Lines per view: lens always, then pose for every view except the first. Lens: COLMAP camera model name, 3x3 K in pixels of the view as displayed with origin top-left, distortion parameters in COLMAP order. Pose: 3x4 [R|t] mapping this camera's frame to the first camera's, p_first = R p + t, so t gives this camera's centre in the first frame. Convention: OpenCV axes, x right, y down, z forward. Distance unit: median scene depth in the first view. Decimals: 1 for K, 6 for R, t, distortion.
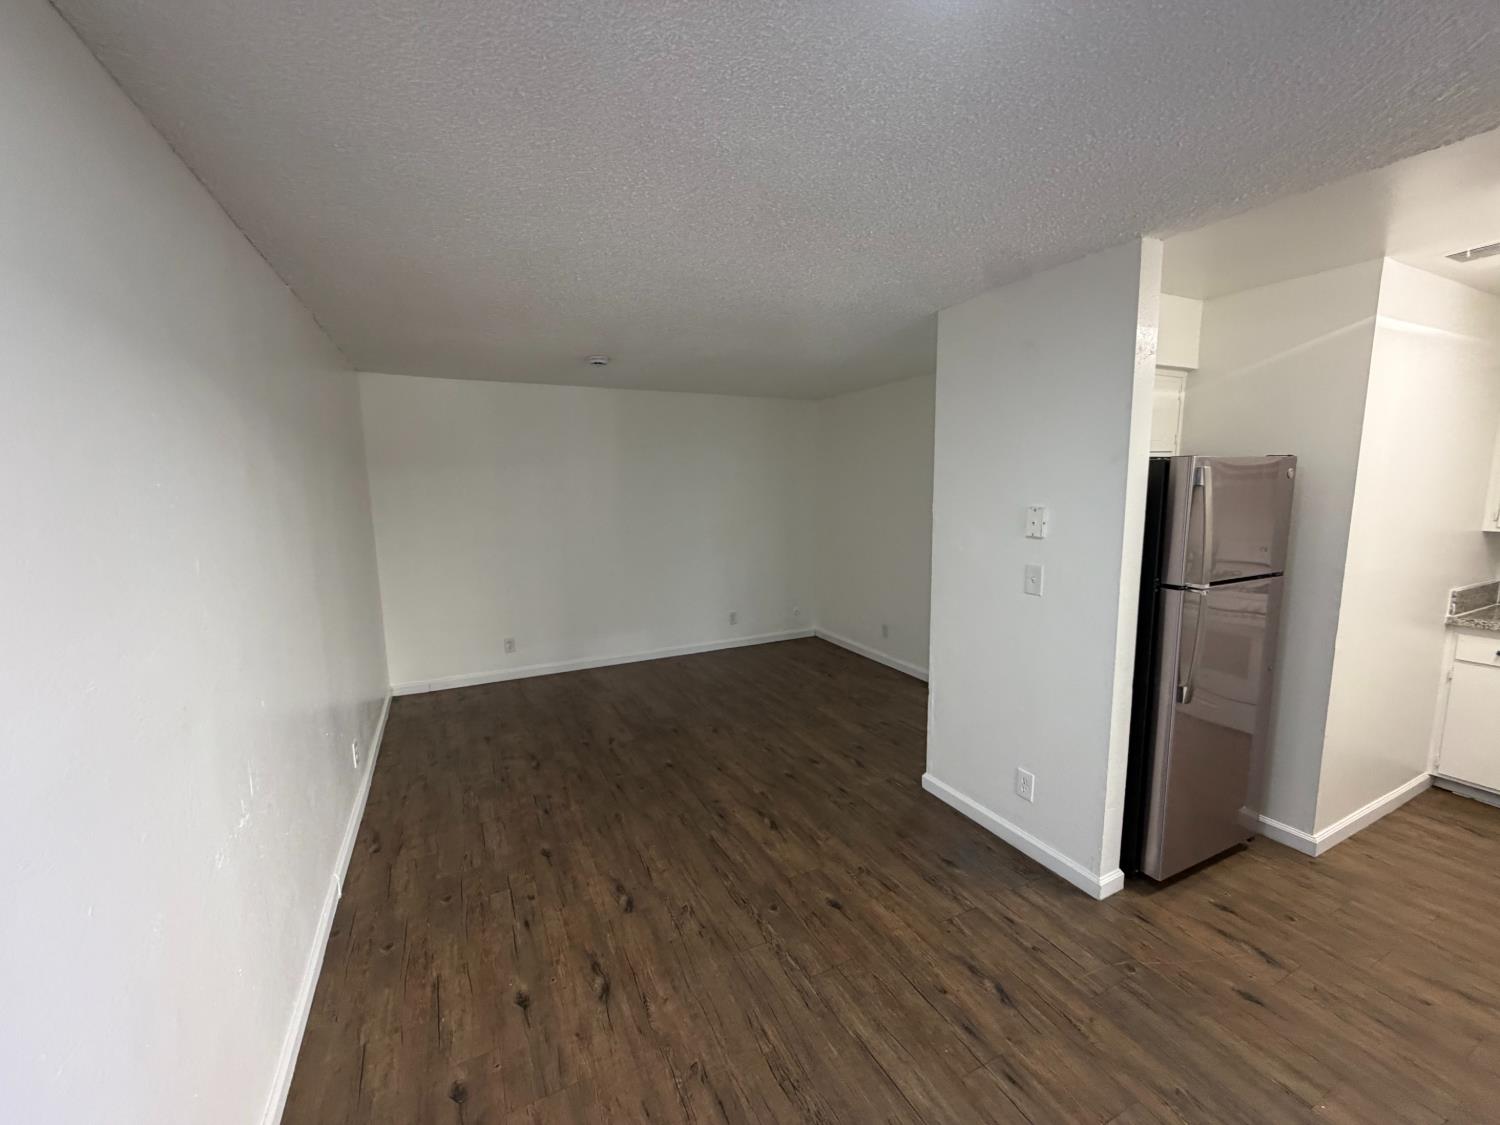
lens RADIAL K [[598.3, 0, 744.5], [0, 598.3, 566.0], [0, 0, 1]] dist [-0.002466, -0.000304]
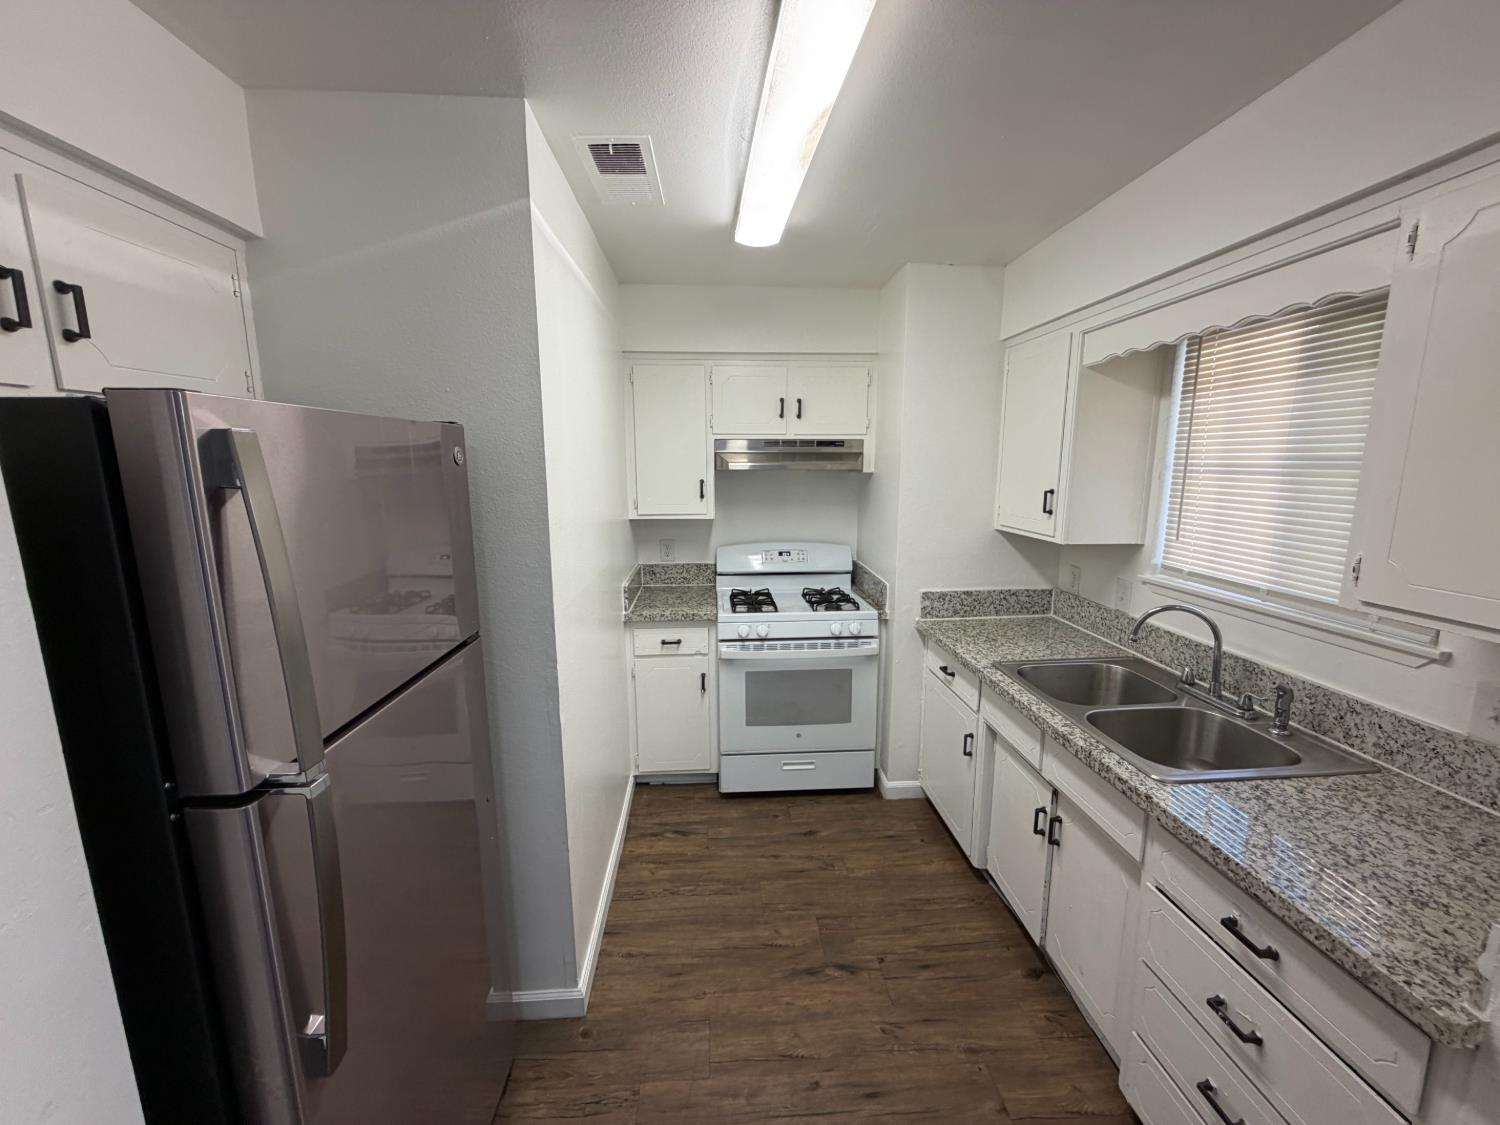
lens RADIAL K [[598.3, 0, 744.5], [0, 598.3, 566.0], [0, 0, 1]] dist [-0.002466, -0.000304]
pose [[0.385367, -0.149257, 0.910612, 0.521777], [0.121803, 0.986425, 0.110137, -0.088387], [-0.914689, 0.068472, 0.398315, 0.570333]]
